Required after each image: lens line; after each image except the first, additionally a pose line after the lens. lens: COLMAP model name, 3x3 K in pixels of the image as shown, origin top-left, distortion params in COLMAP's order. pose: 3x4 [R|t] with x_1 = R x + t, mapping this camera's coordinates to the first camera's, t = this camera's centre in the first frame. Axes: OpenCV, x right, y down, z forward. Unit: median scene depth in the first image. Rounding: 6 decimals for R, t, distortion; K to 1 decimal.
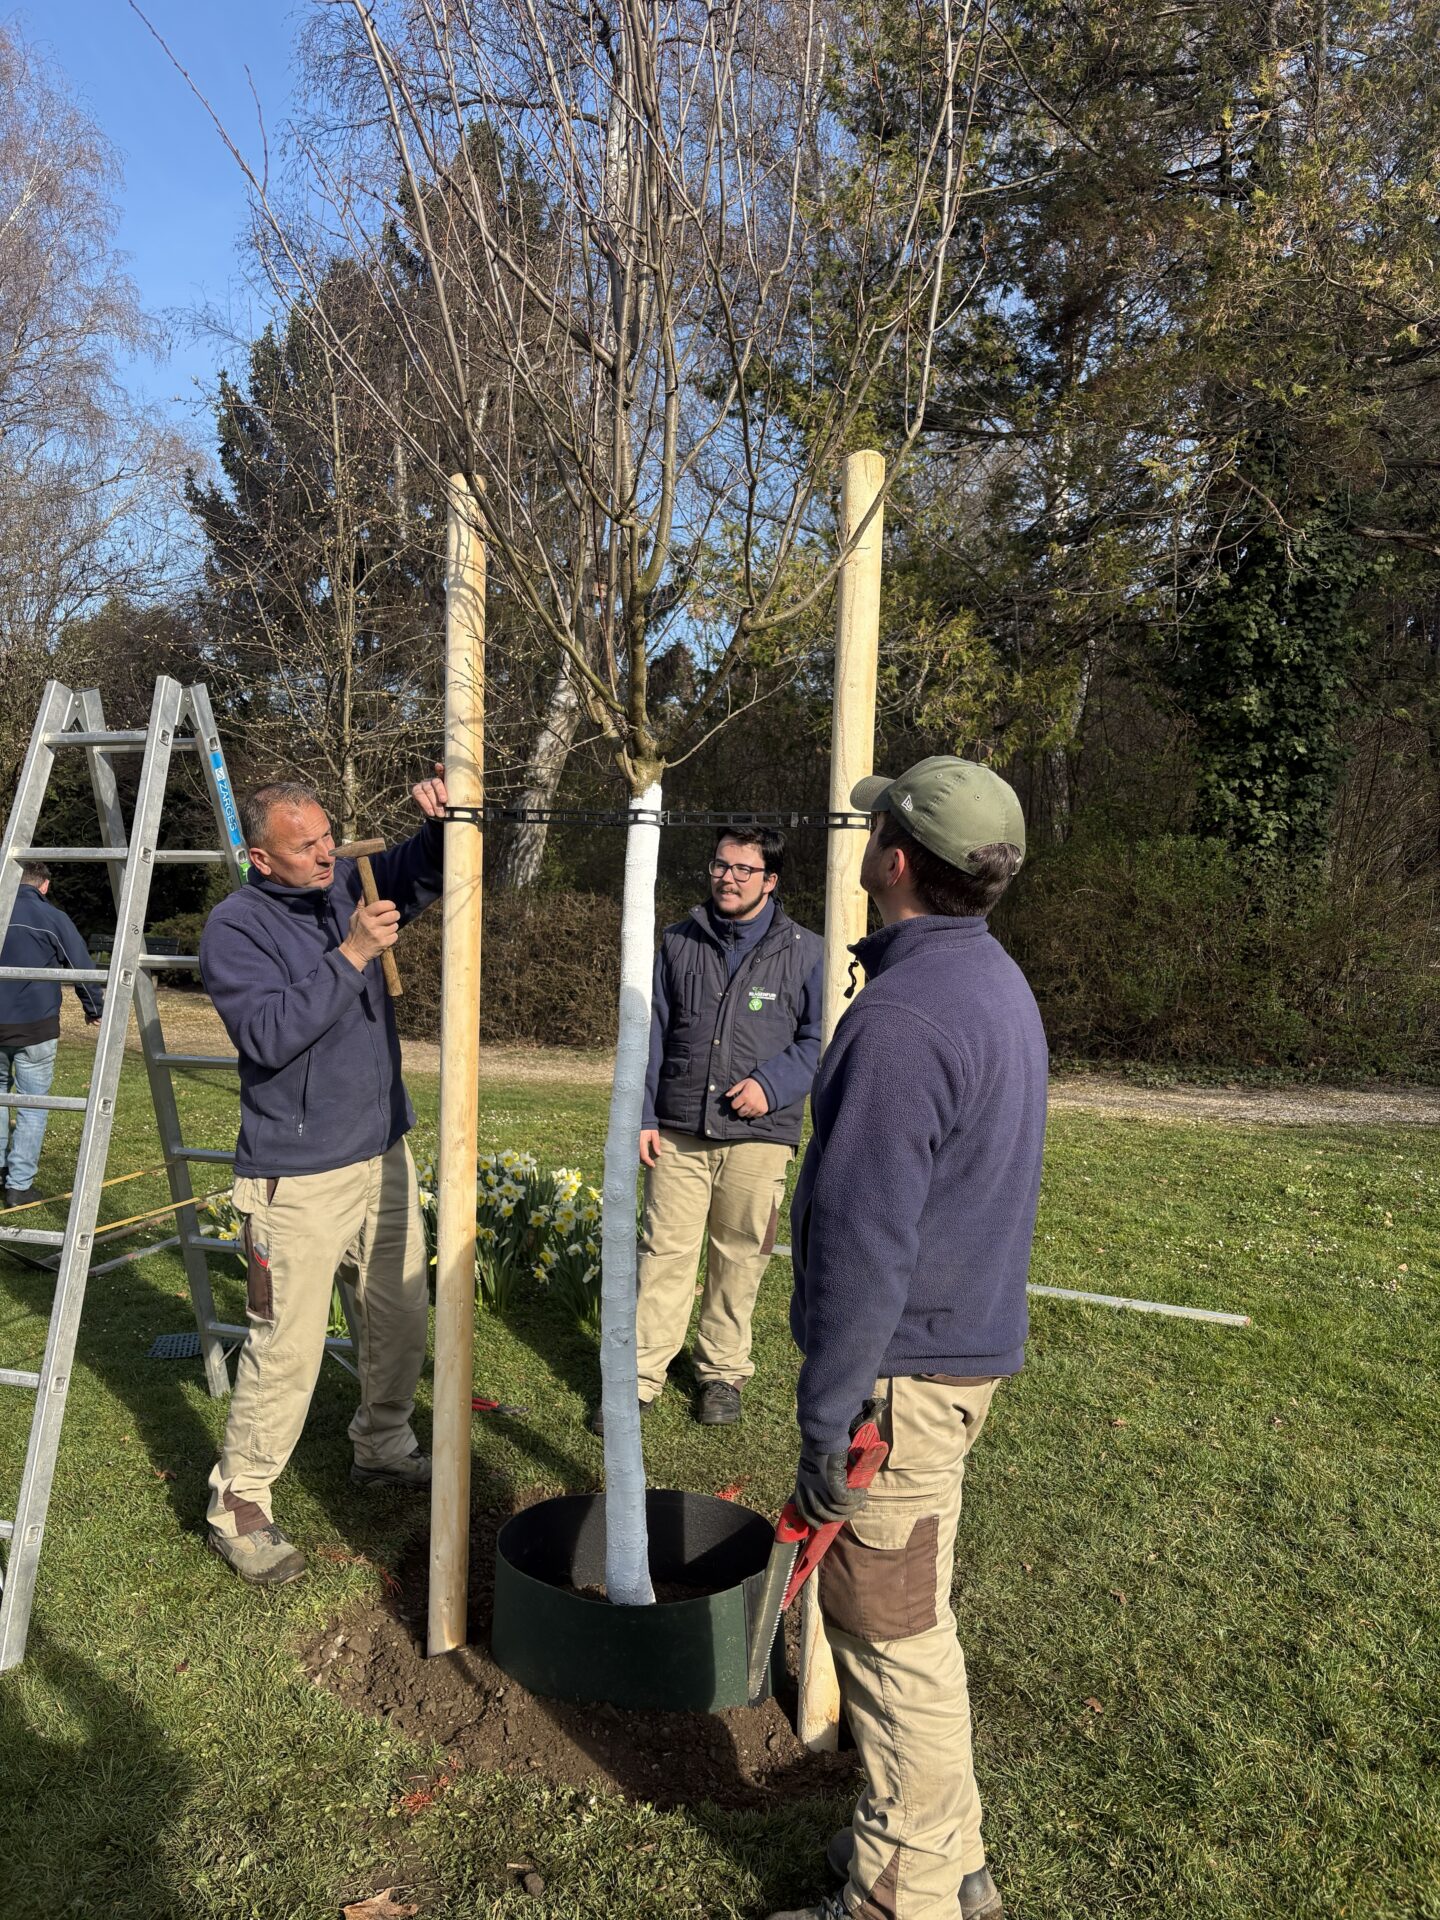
lens RADIAL K [[1459.1, 0, 717.5], [0, 1459.1, 956.1], [0, 0, 1]] dist [0.023180, -0.035319]
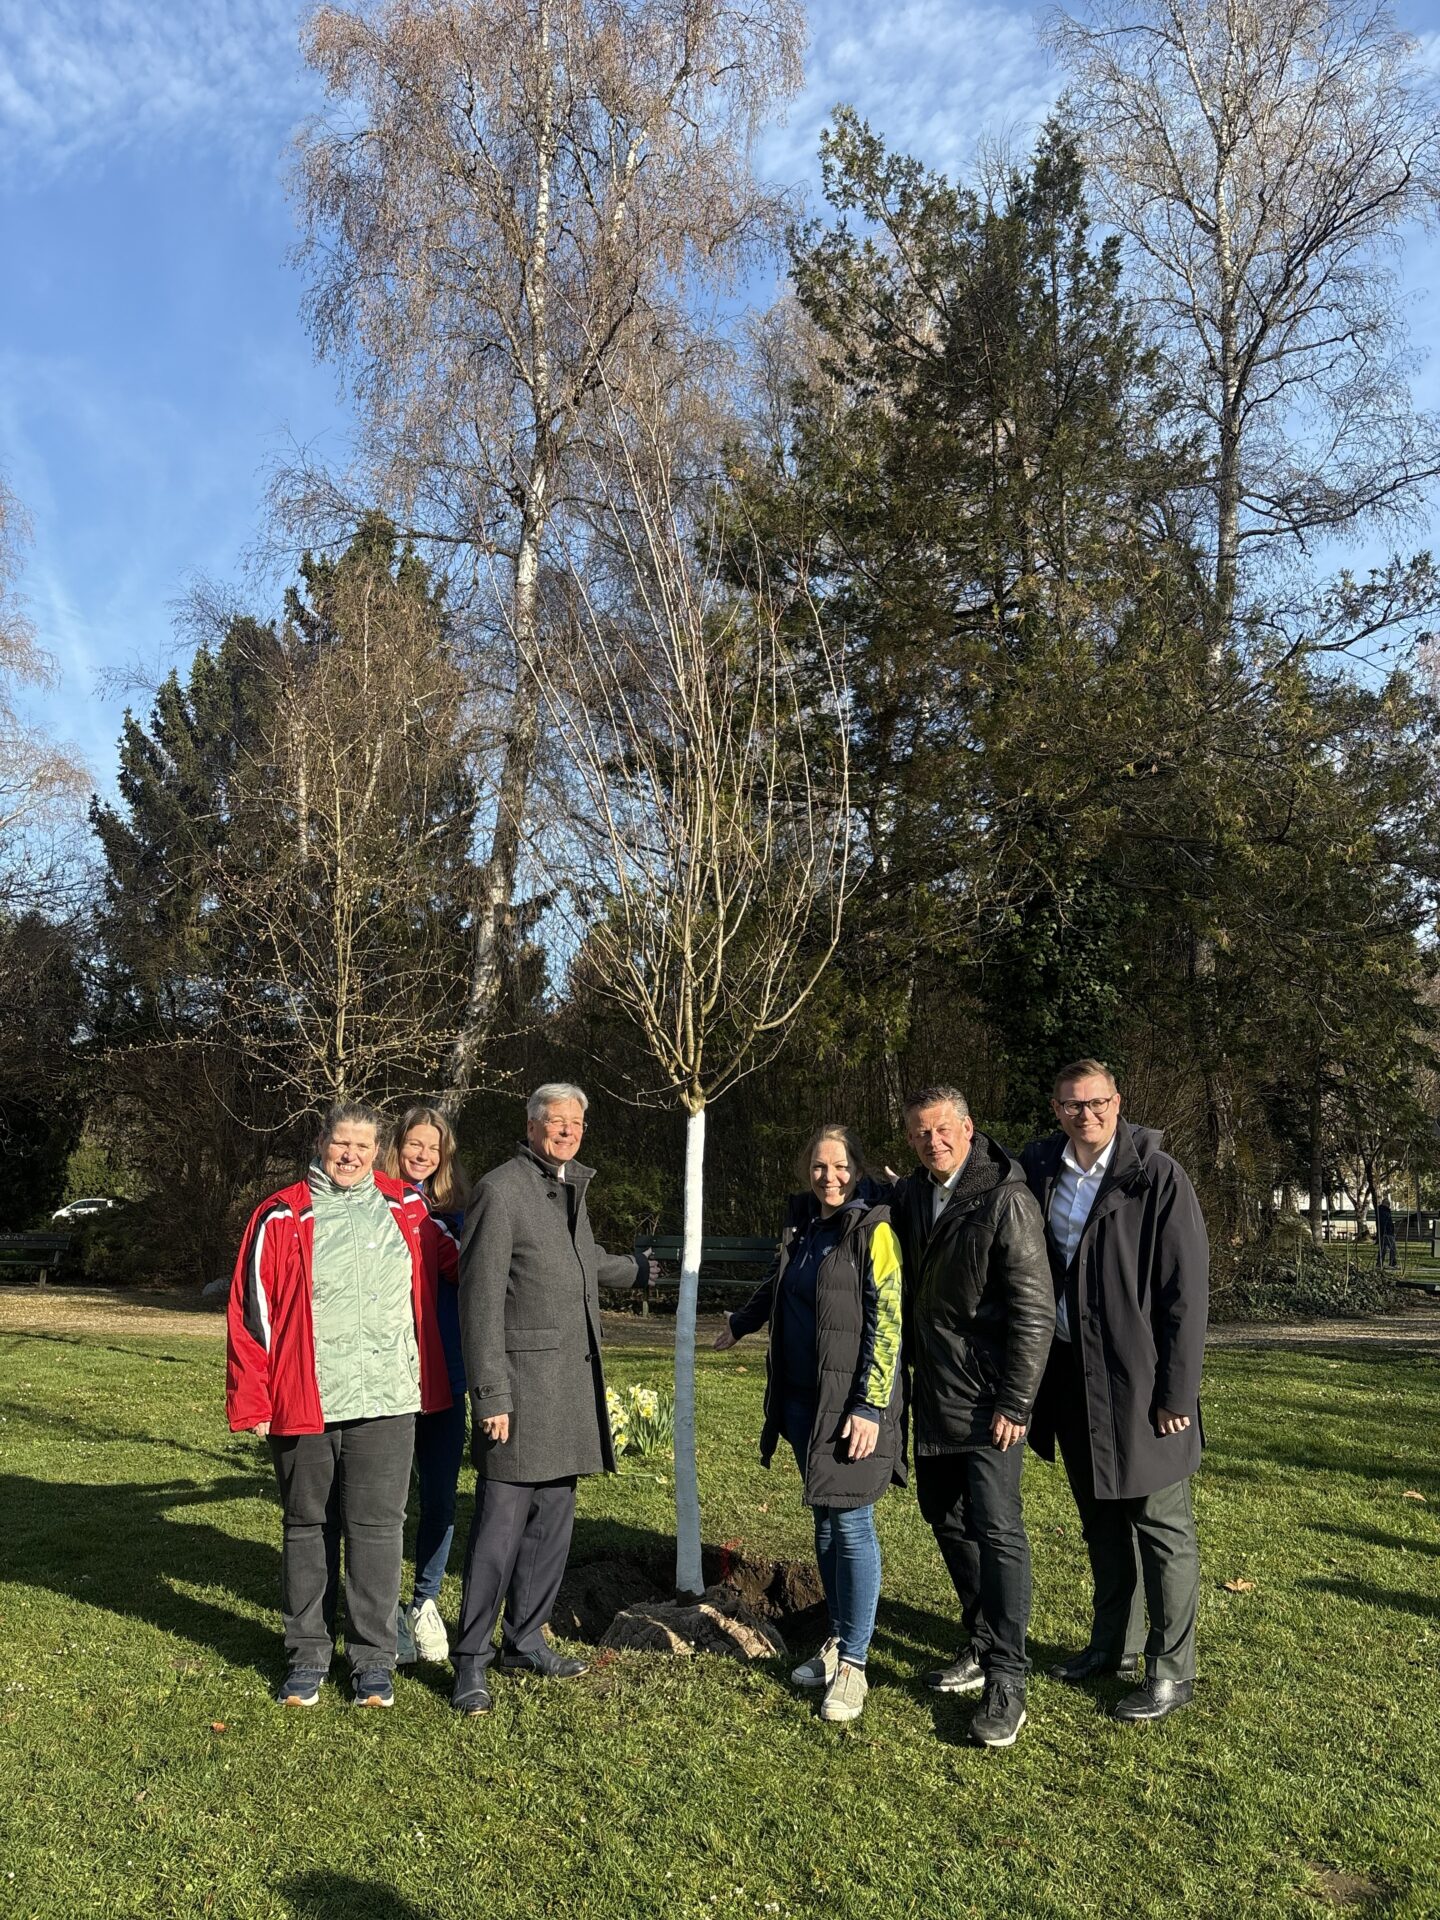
lens RADIAL K [[1459.1, 0, 731.3], [0, 1459.1, 978.7], [0, 0, 1]] dist [0.023180, -0.035319]
pose [[0.992516, -0.001414, 0.122103, -0.040657], [0.023339, 0.983696, -0.178317, 0.008745], [-0.119860, 0.179832, 0.976368, -0.148382]]
